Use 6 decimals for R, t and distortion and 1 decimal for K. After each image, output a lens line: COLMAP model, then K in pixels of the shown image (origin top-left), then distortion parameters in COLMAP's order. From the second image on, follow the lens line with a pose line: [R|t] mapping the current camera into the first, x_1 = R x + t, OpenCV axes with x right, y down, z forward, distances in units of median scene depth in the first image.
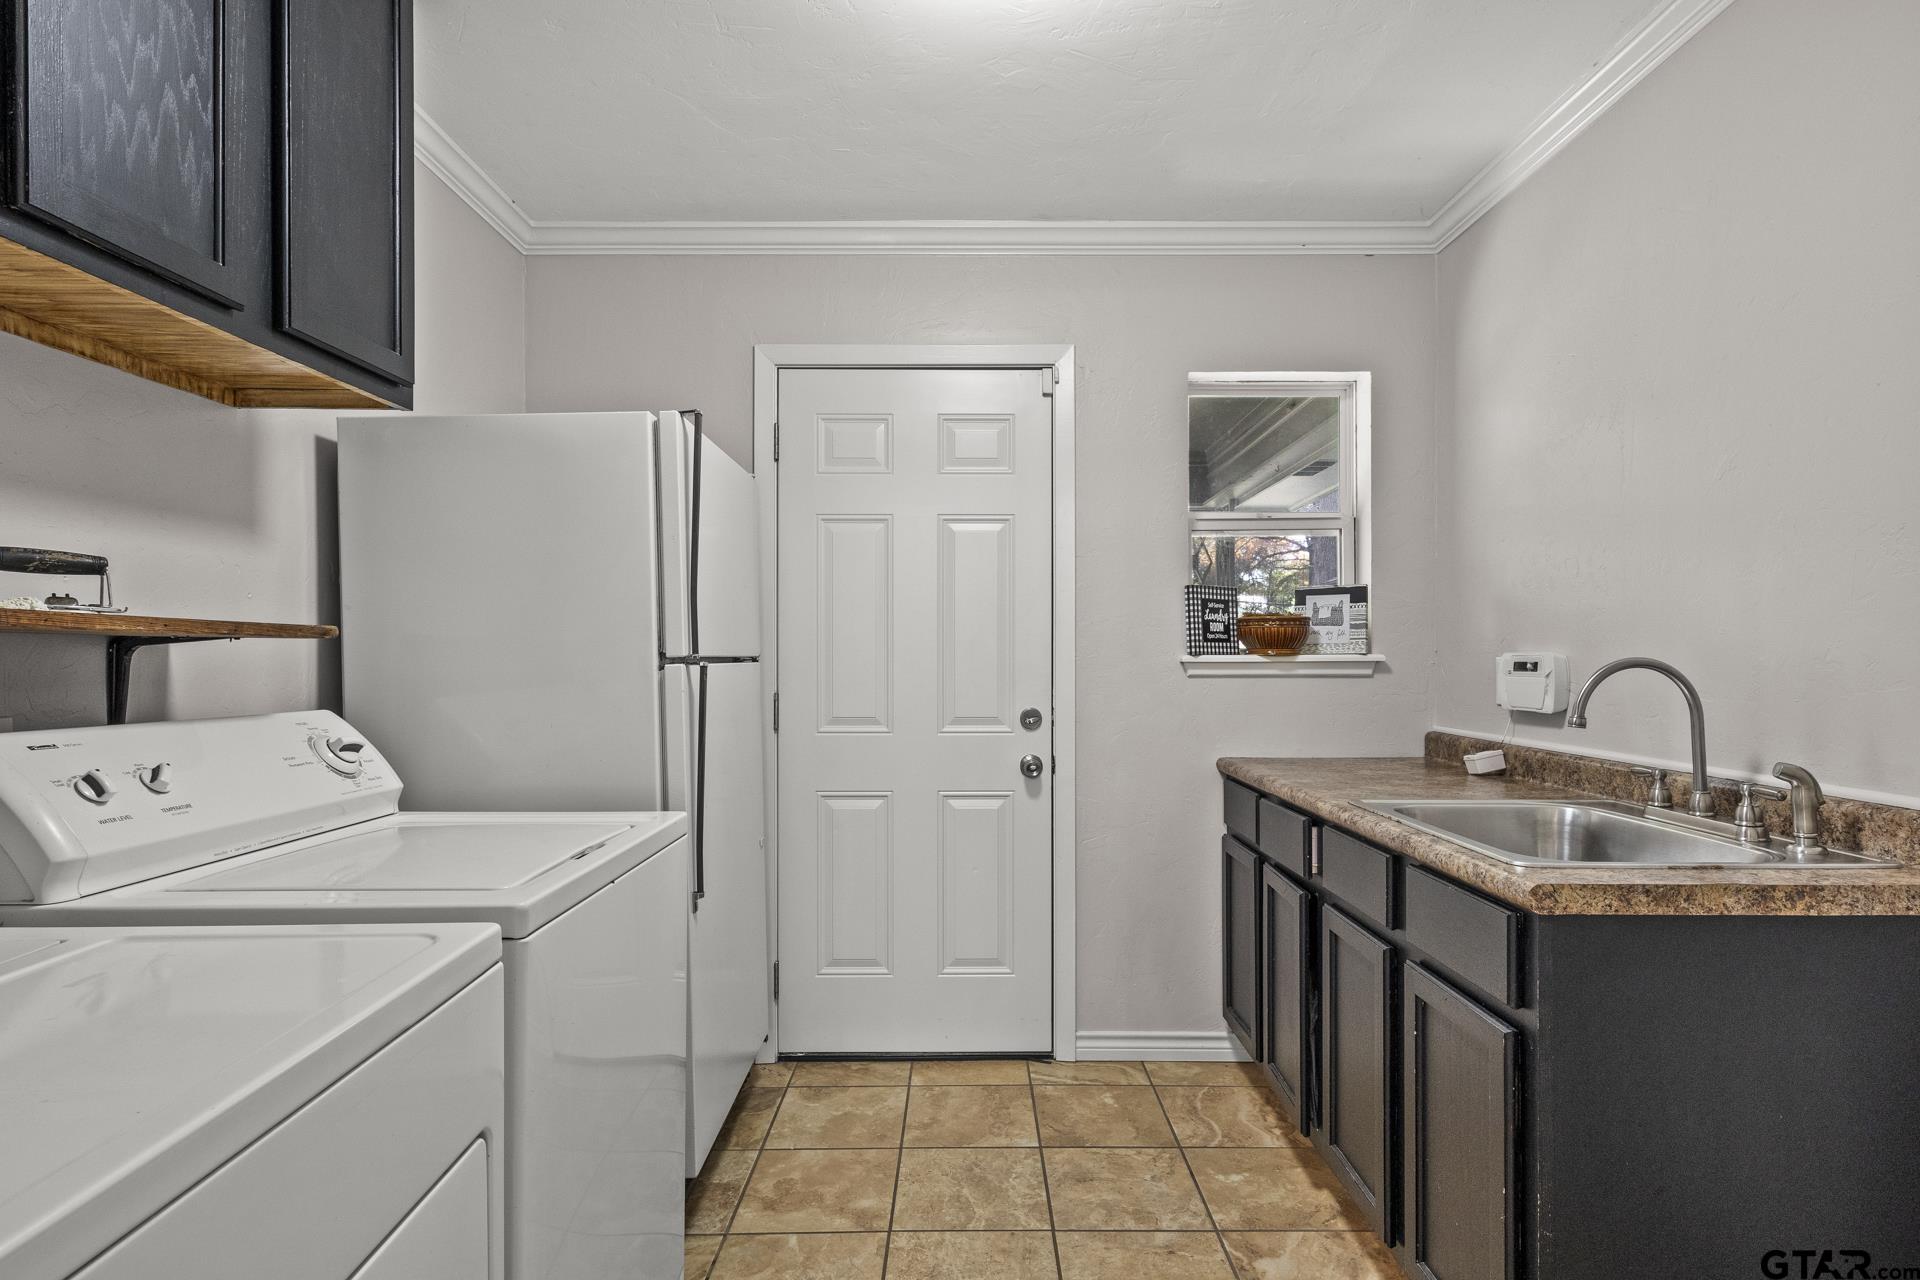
lens RADIAL K [[944.8, 0, 968.7], [0, 944.8, 652.4], [0, 0, 1]] dist [0.002270, -0.000655]
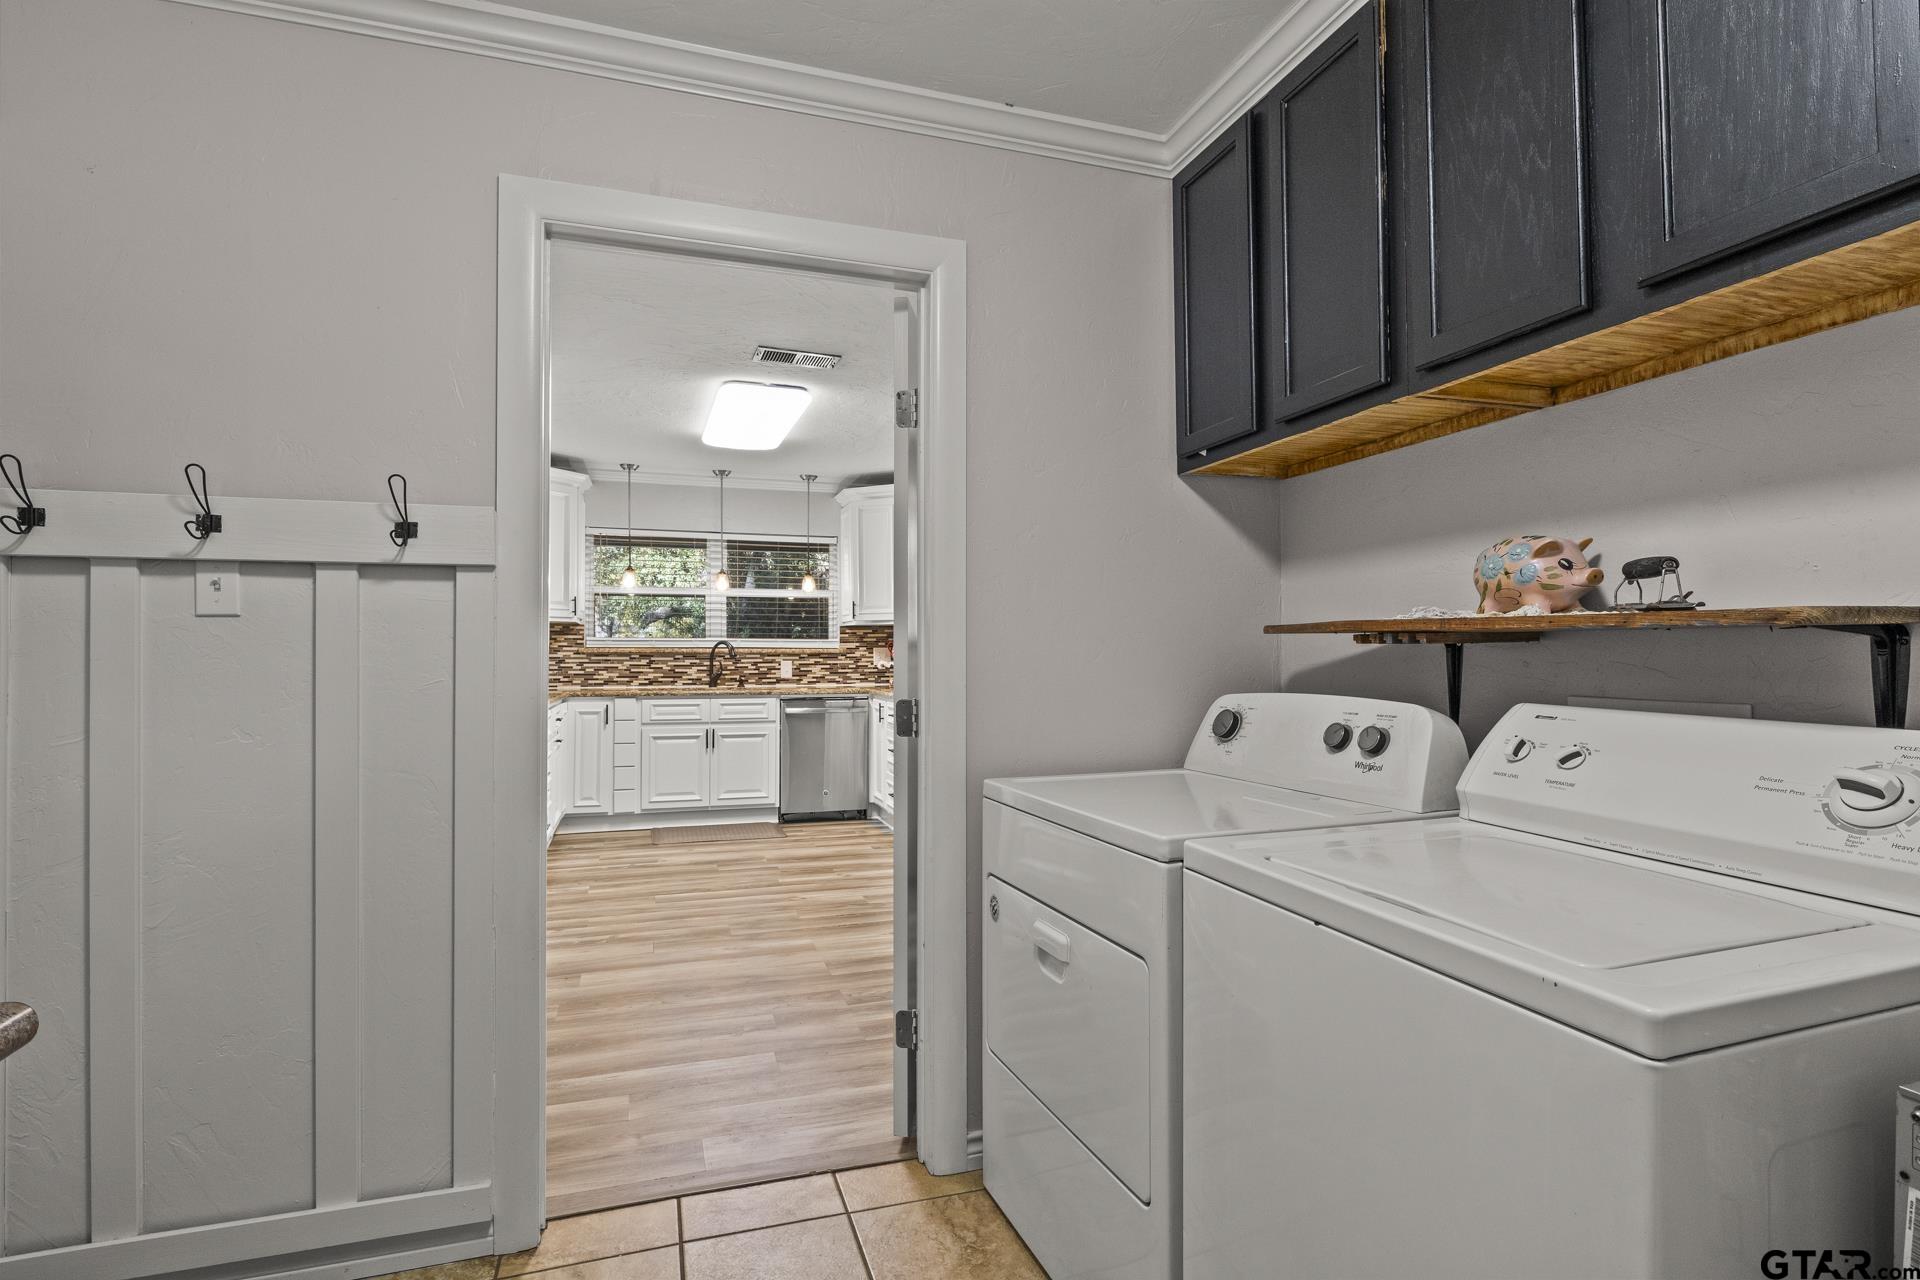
lens RADIAL K [[950.5, 0, 960.0], [0, 950.5, 640.0], [0, 0, 1]] dist [-0.014687, -0.000340]
pose [[-0.949685, -0.002171, -0.313199, 0.171248], [0.002543, 0.999890, -0.014641, 0.007180], [0.313197, -0.014701, -0.949575, 1.614707]]
